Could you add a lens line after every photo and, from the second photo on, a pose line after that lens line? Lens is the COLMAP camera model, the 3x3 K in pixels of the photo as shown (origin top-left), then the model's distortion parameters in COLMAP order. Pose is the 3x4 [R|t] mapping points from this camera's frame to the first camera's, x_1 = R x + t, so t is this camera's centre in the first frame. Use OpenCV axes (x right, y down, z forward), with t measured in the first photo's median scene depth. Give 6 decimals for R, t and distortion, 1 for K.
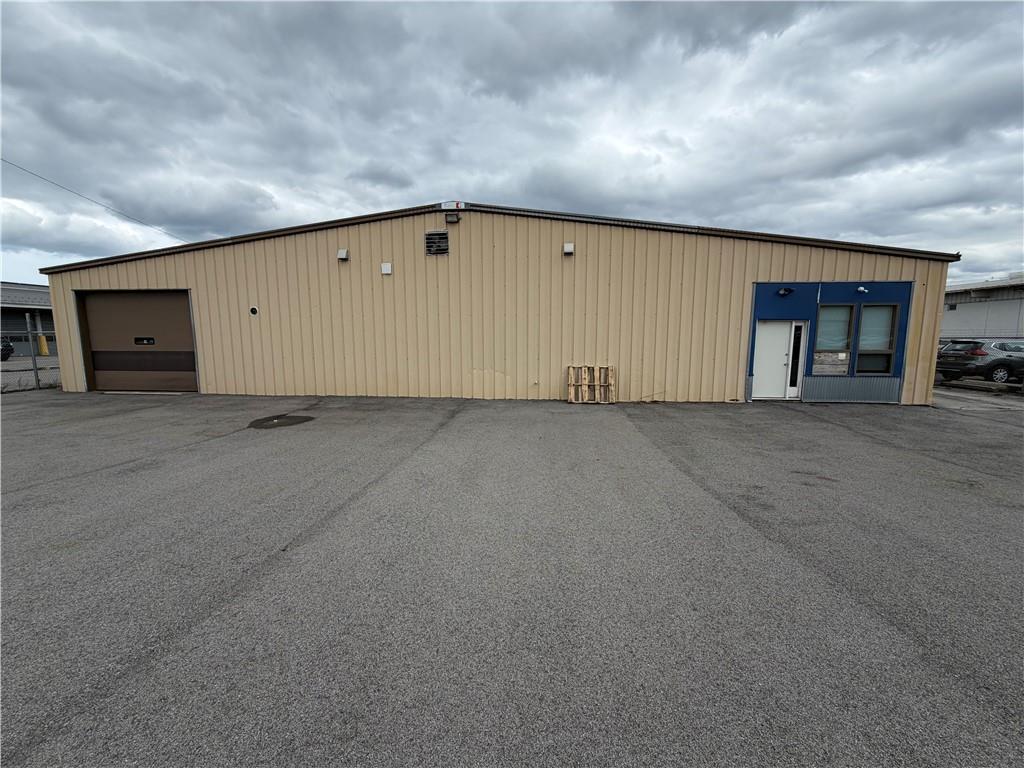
lens RADIAL K [[408.4, 0, 509.1], [0, 408.4, 385.9], [0, 0, 1]] dist [-0.001124, -0.000432]
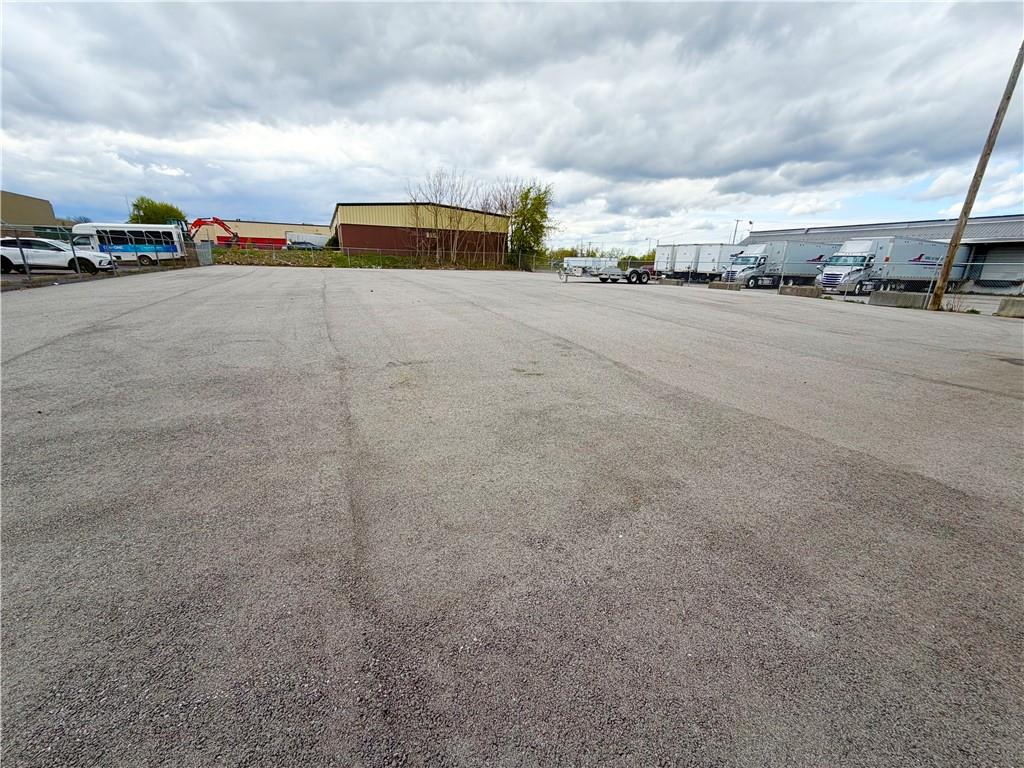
lens RADIAL K [[408.4, 0, 509.1], [0, 408.4, 385.9], [0, 0, 1]] dist [-0.001124, -0.000432]
pose [[-0.874740, 0.120202, -0.469448, 1.281547], [-0.081989, 0.918071, 0.387845, -0.171242], [0.477606, 0.377753, -0.793218, 1.824436]]
